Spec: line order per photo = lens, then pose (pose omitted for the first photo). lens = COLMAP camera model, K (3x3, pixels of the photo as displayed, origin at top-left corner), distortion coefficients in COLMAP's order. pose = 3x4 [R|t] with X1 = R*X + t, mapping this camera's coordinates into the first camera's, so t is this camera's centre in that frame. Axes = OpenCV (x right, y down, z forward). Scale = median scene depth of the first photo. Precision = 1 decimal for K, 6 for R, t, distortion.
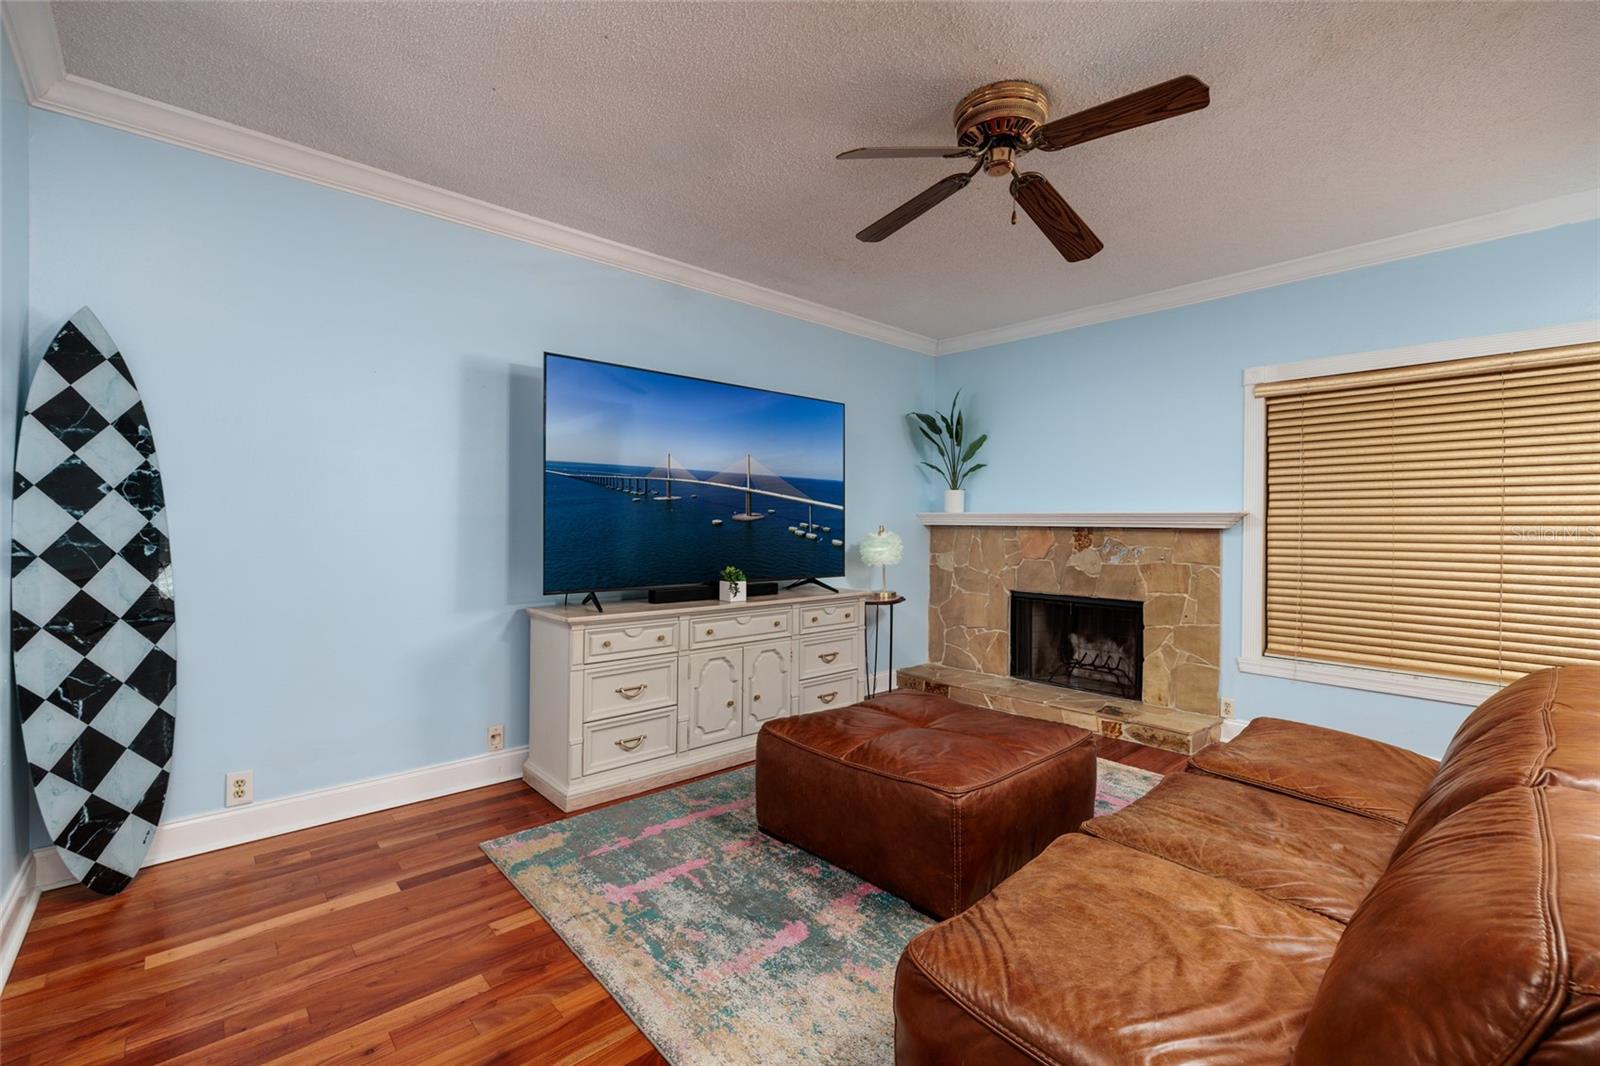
lens RADIAL K [[684.7, 0, 789.0], [0, 684.7, 523.8], [0, 0, 1]] dist [0.008272, -0.001626]
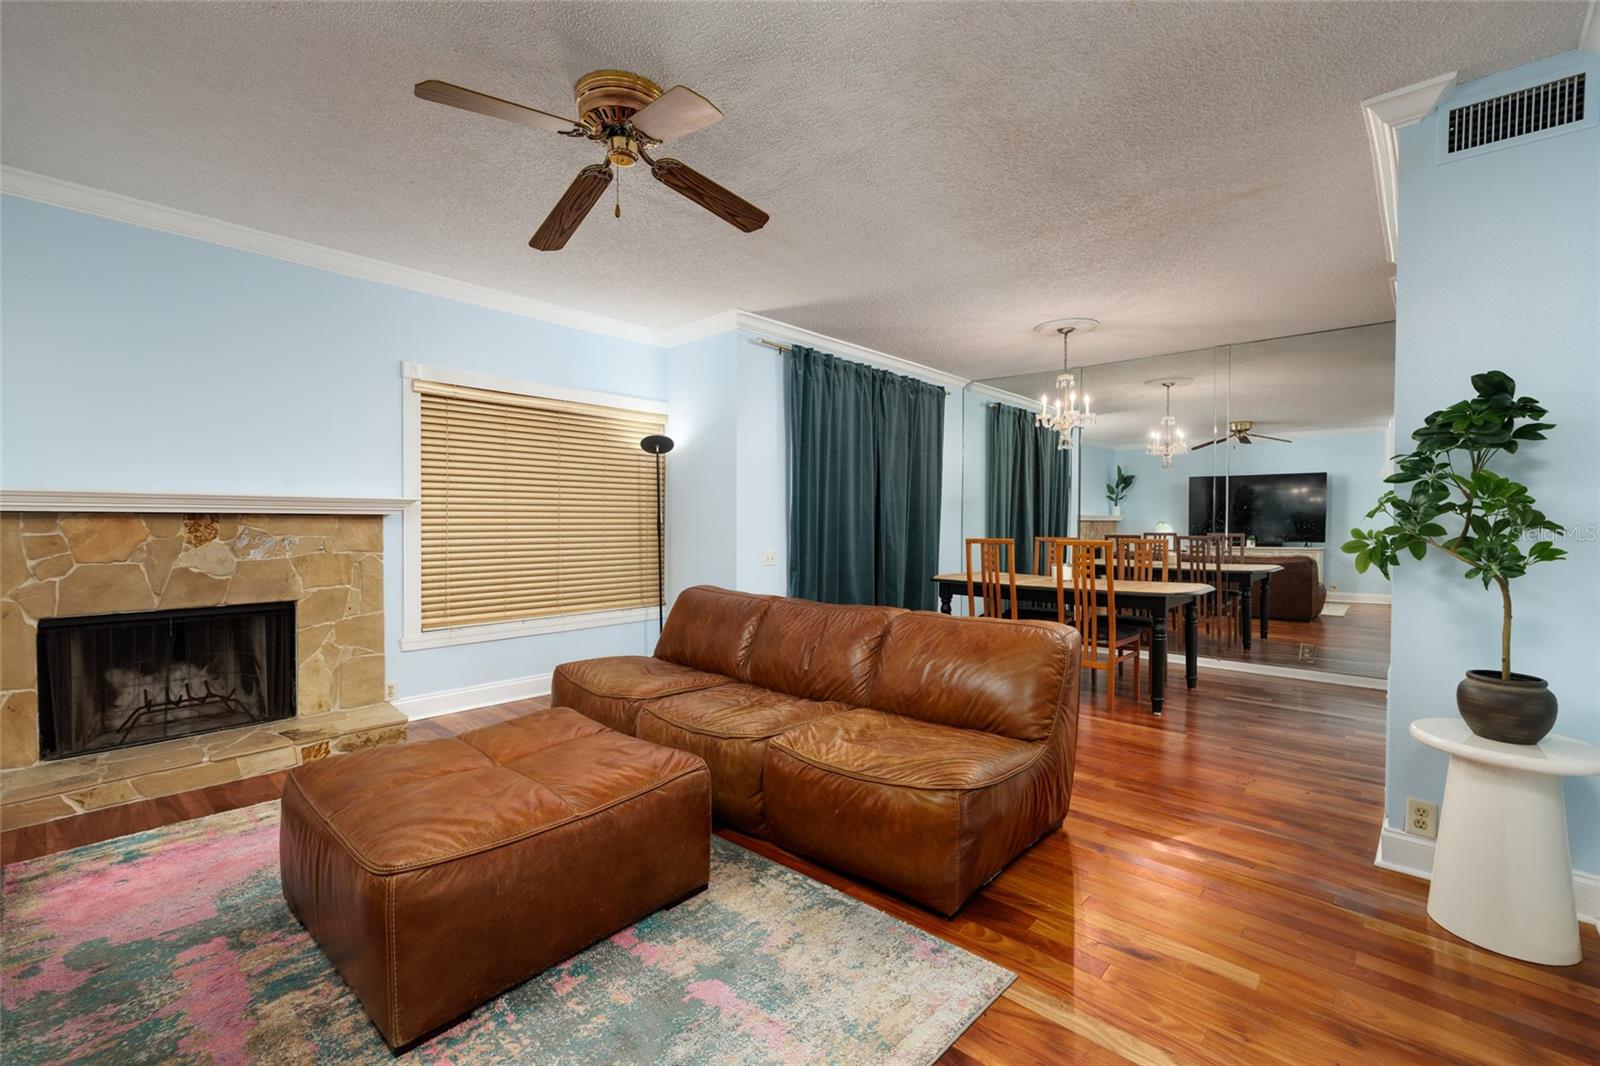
lens RADIAL K [[684.7, 0, 797.5], [0, 684.7, 531.1], [0, 0, 1]] dist [0.008272, -0.001626]
pose [[-0.107851, -0.026579, 0.993812, -0.443281], [-0.005967, 0.999642, 0.026088, 0.000830], [-0.994149, -0.003116, -0.107971, 0.521019]]
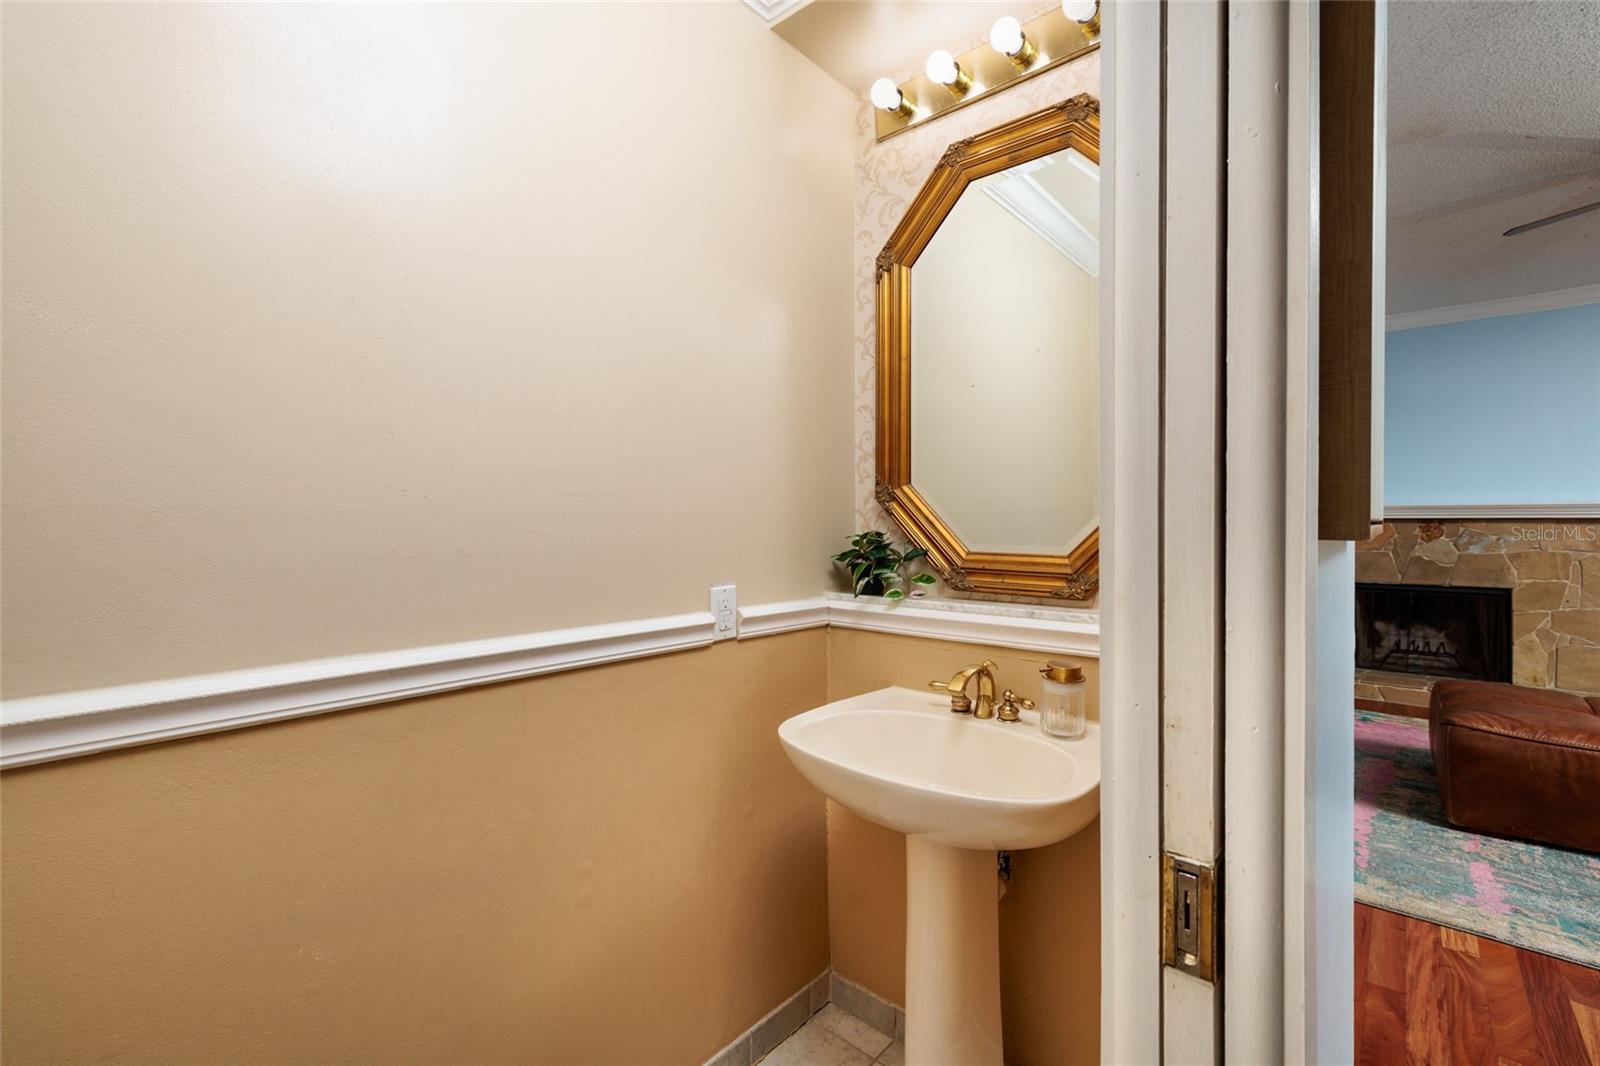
lens RADIAL K [[684.7, 0, 798.1], [0, 684.7, 519.5], [0, 0, 1]] dist [0.008272, -0.001626]
pose [[0.992435, -0.012931, 0.122089, -0.770569], [0.013199, 0.999912, -0.001385, -0.006087], [-0.122060, 0.002986, 0.992518, 0.092363]]
